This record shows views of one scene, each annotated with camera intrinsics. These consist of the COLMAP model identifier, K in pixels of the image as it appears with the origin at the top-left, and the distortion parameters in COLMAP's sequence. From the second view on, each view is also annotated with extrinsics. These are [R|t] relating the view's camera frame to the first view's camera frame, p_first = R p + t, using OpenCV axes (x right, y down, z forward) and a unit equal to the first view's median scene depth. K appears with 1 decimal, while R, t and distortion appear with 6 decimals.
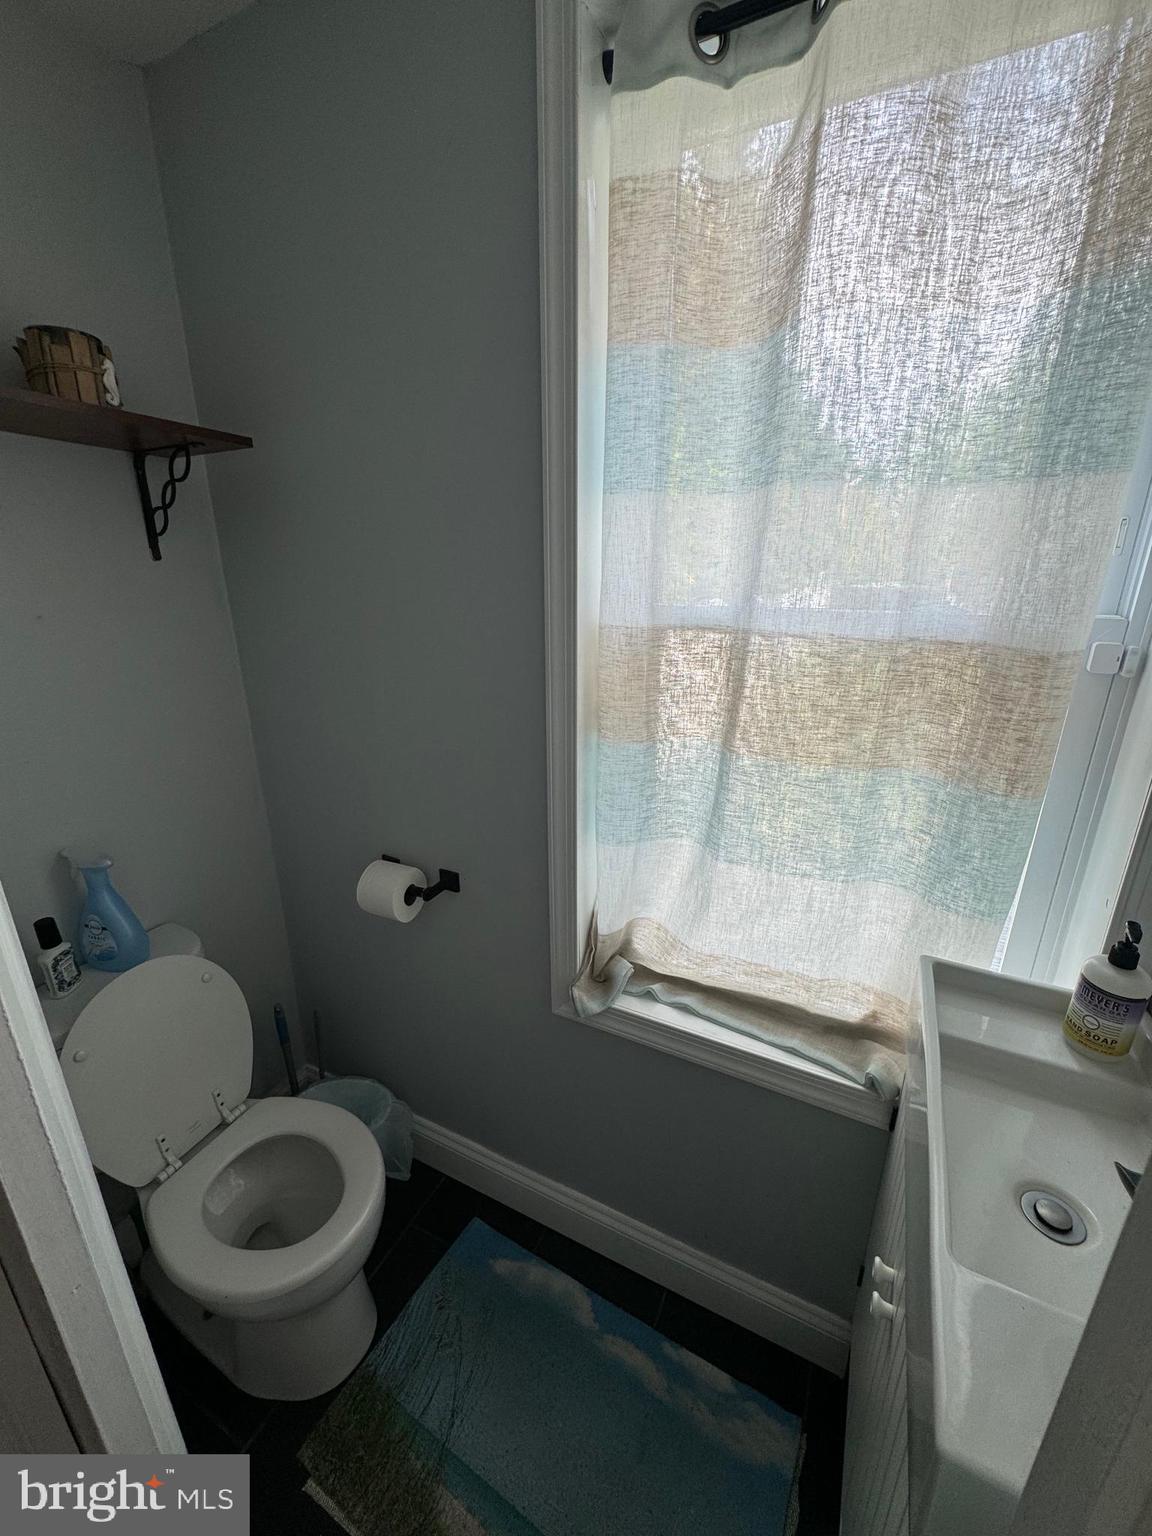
lens RADIAL K [[612.8, 0, 575.6], [0, 612.8, 766.5], [0, 0, 1]] dist [-0.004502, 0.001299]
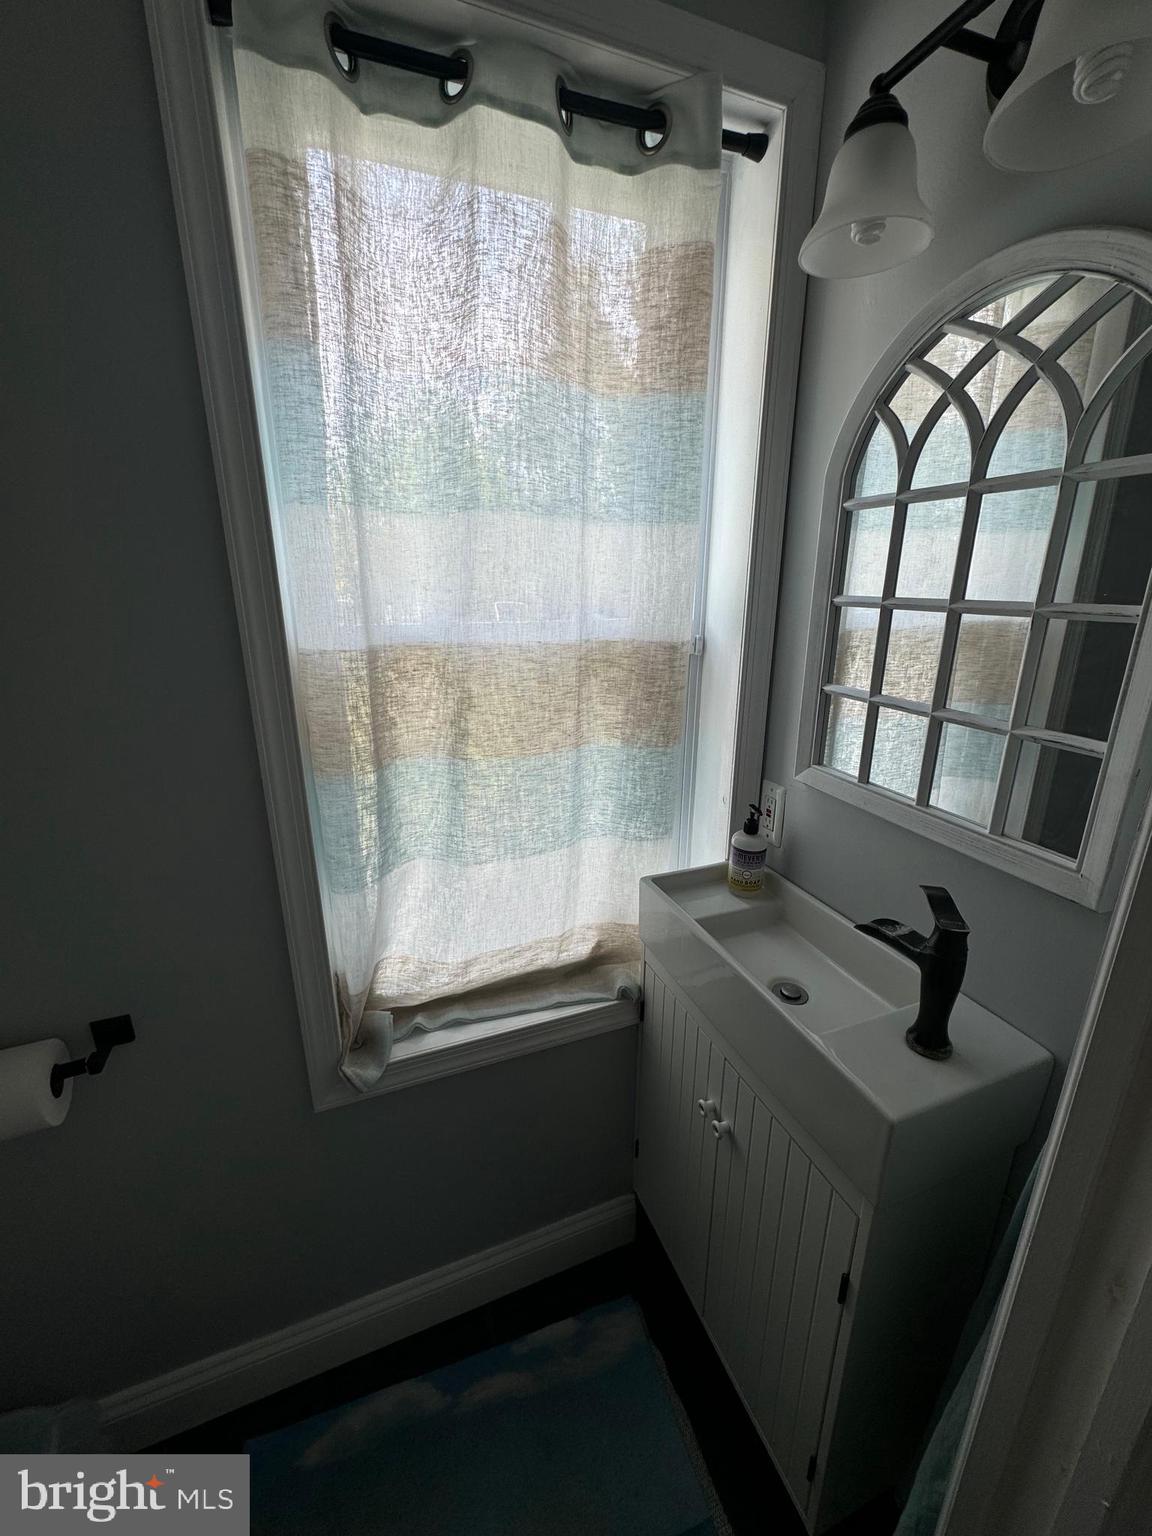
lens RADIAL K [[612.8, 0, 574.5], [0, 612.8, 768.1], [0, 0, 1]] dist [-0.004502, 0.001299]
pose [[0.670022, -0.215147, 0.710480, -0.372814], [0.231056, 0.969981, 0.075831, -0.048112], [-0.705467, 0.113352, 0.699619, 0.139040]]
